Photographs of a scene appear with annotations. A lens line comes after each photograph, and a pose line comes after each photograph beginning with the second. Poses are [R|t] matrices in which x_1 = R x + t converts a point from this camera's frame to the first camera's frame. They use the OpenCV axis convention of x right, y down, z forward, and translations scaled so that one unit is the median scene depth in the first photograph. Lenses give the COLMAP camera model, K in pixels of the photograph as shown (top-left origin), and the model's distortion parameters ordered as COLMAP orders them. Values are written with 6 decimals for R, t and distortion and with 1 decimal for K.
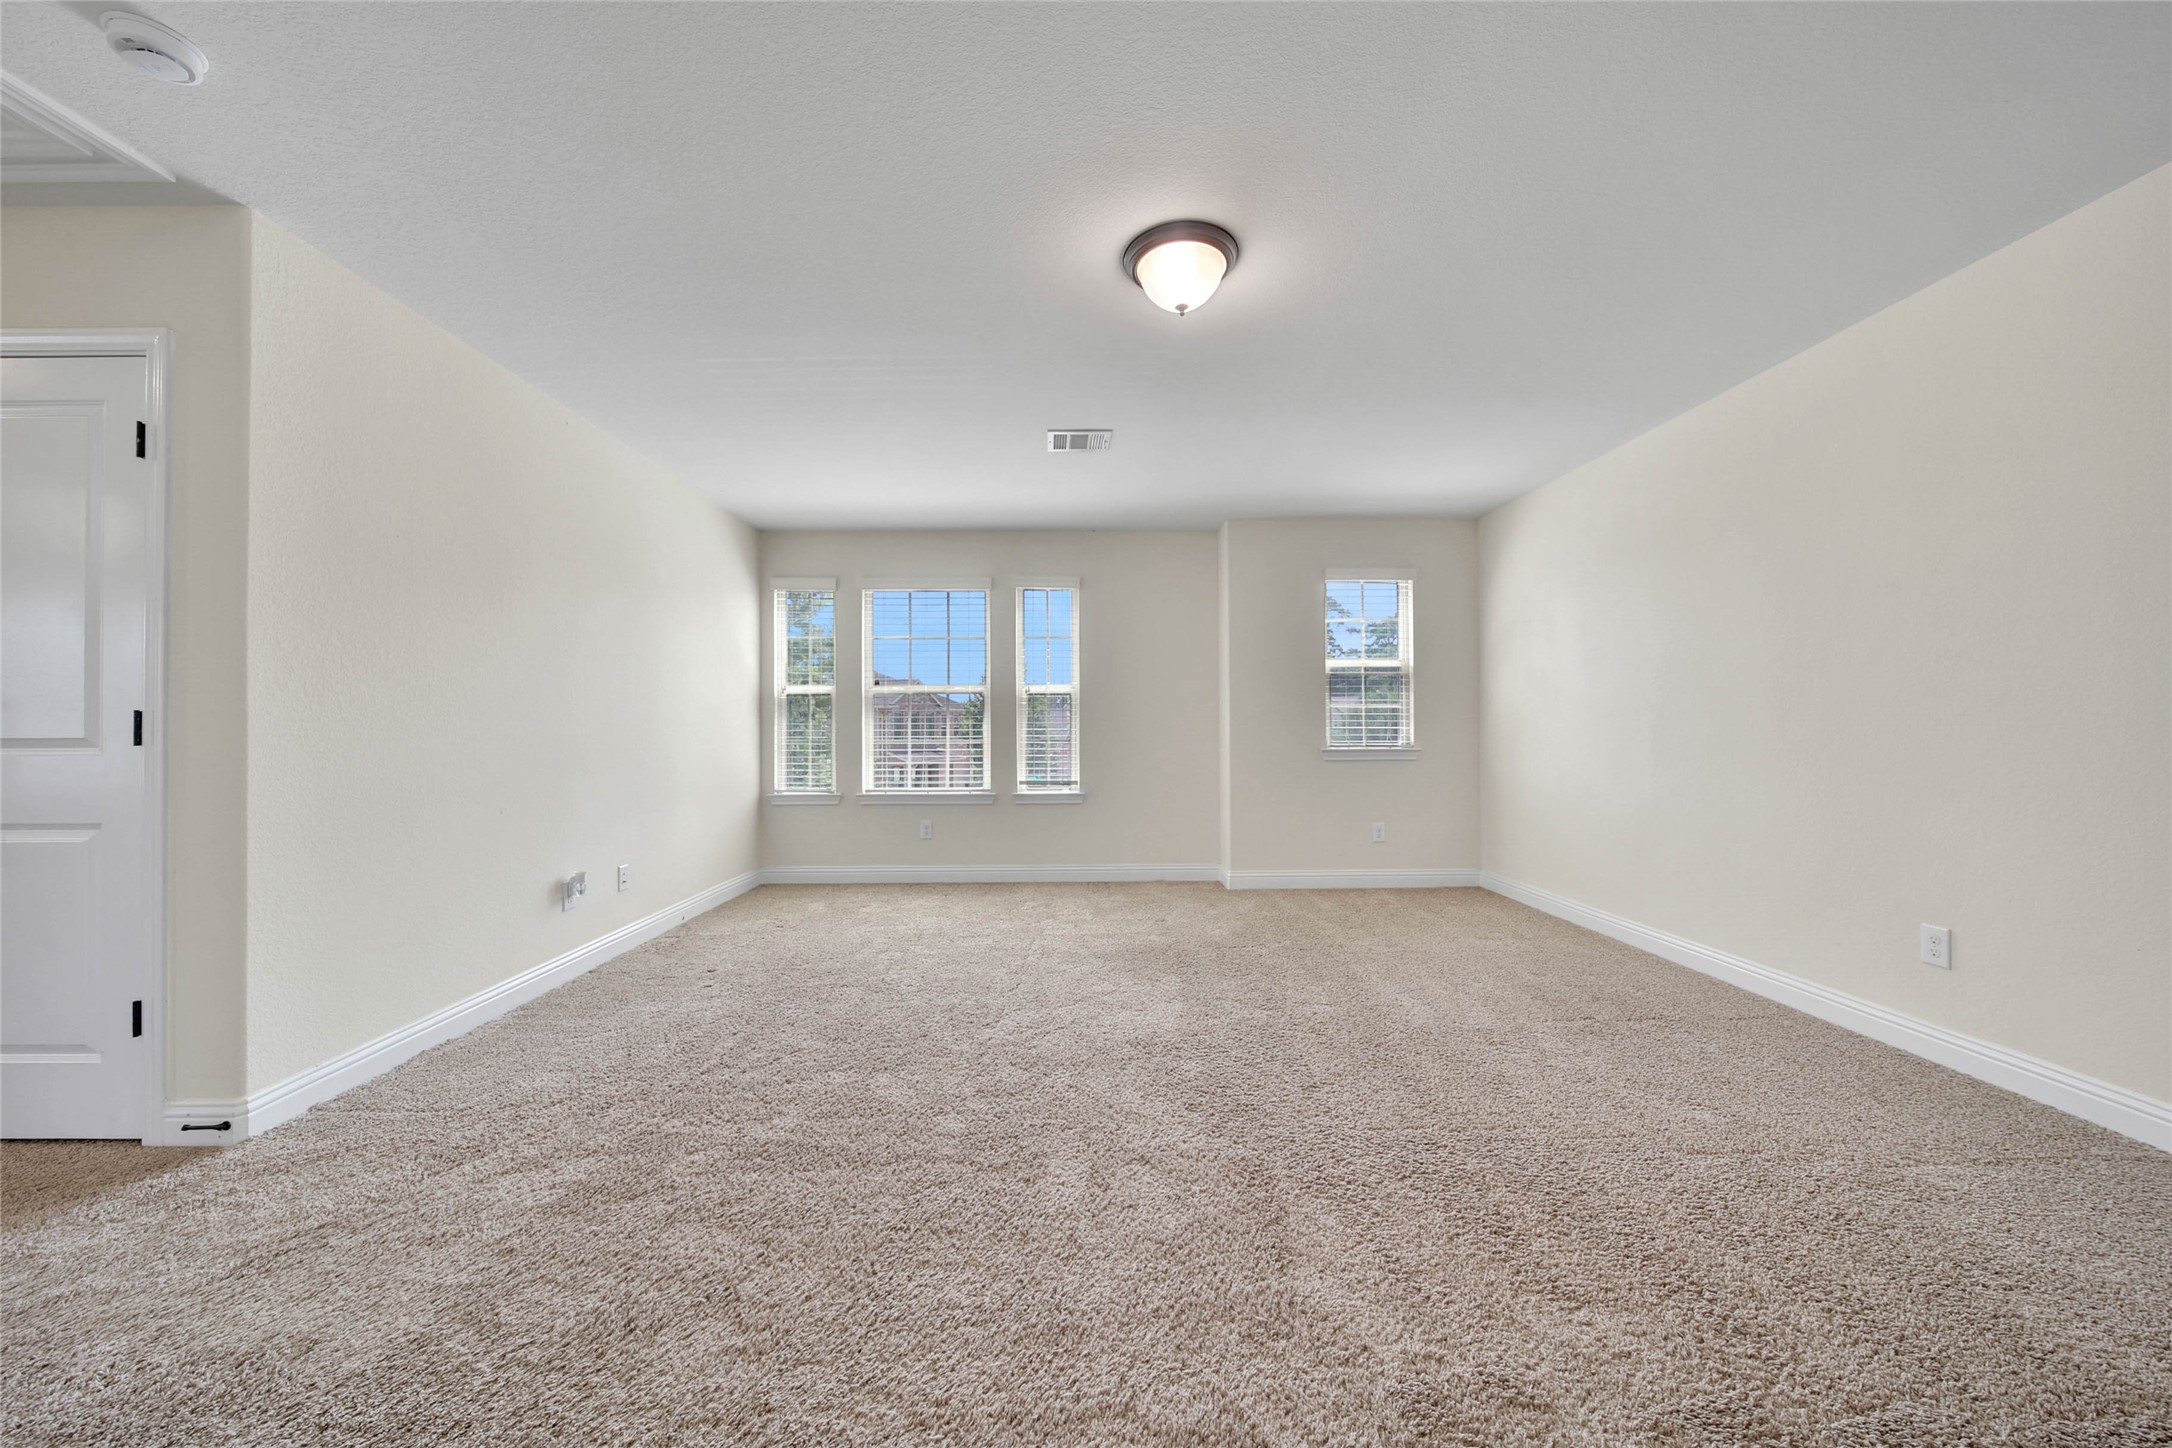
lens RADIAL K [[779.0, 0, 1085.1], [0, 779.0, 720.9], [0, 0, 1]] dist [-0.001653, -0.000323]
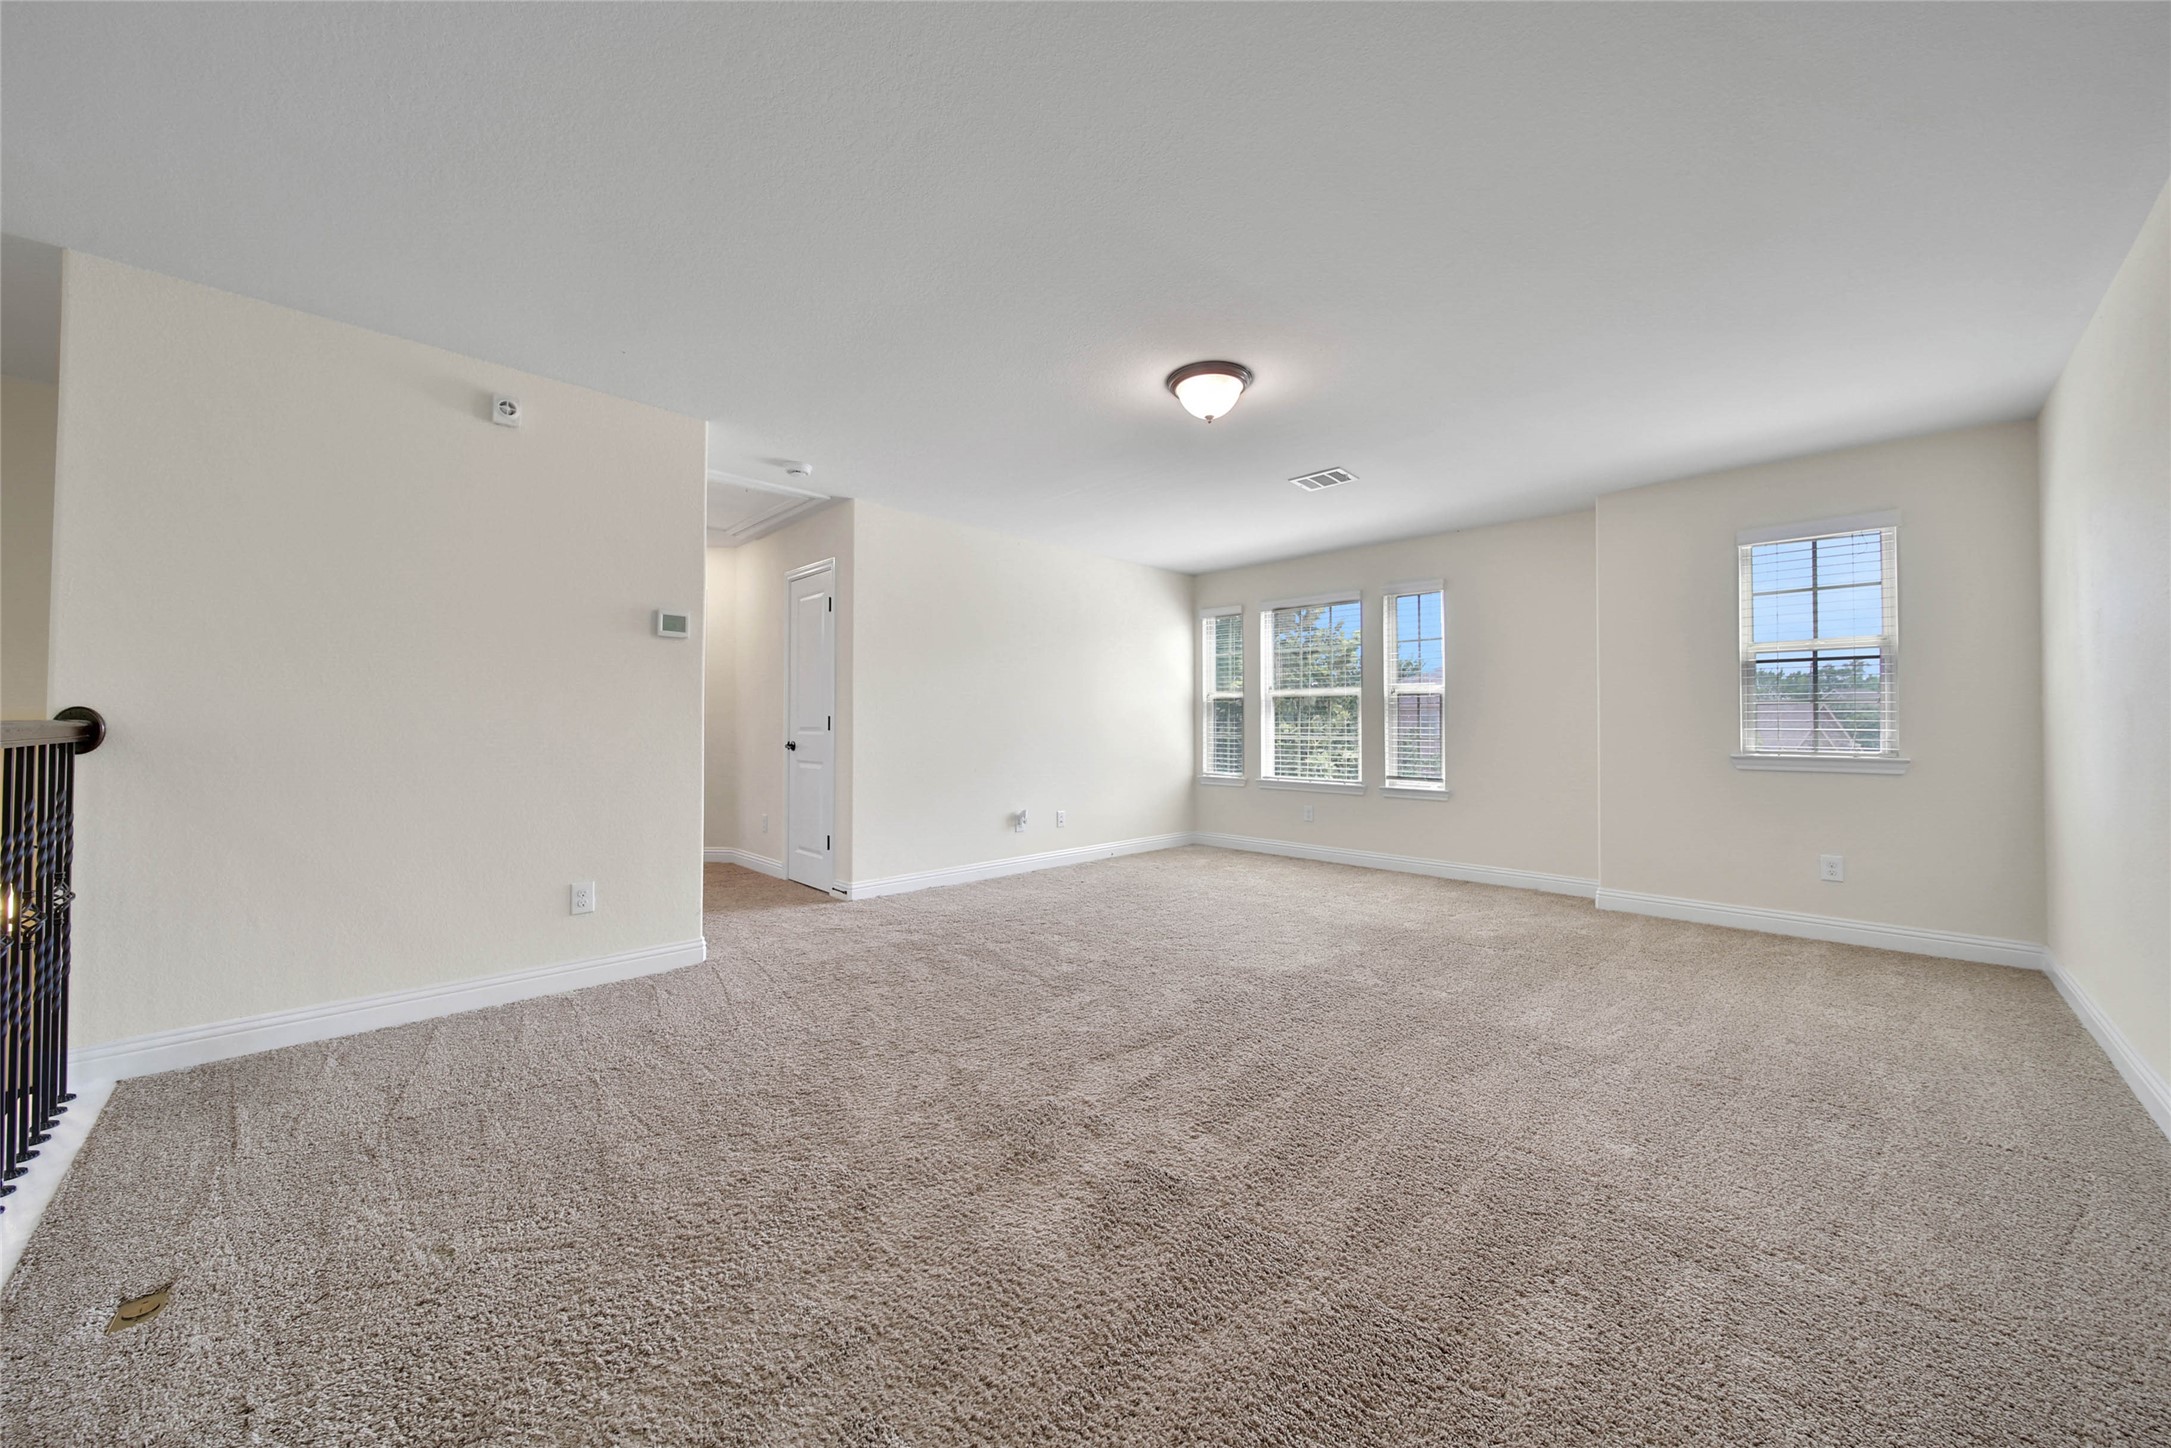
lens RADIAL K [[763.1, 0, 1085.5], [0, 763.1, 724.0], [0, 0, 1]] dist [0.001507, 0.000094]
pose [[0.699145, 0.004809, -0.714964, 0.390218], [0.001651, 0.999964, 0.008341, -0.003995], [0.714978, -0.007012, 0.699112, -0.036981]]
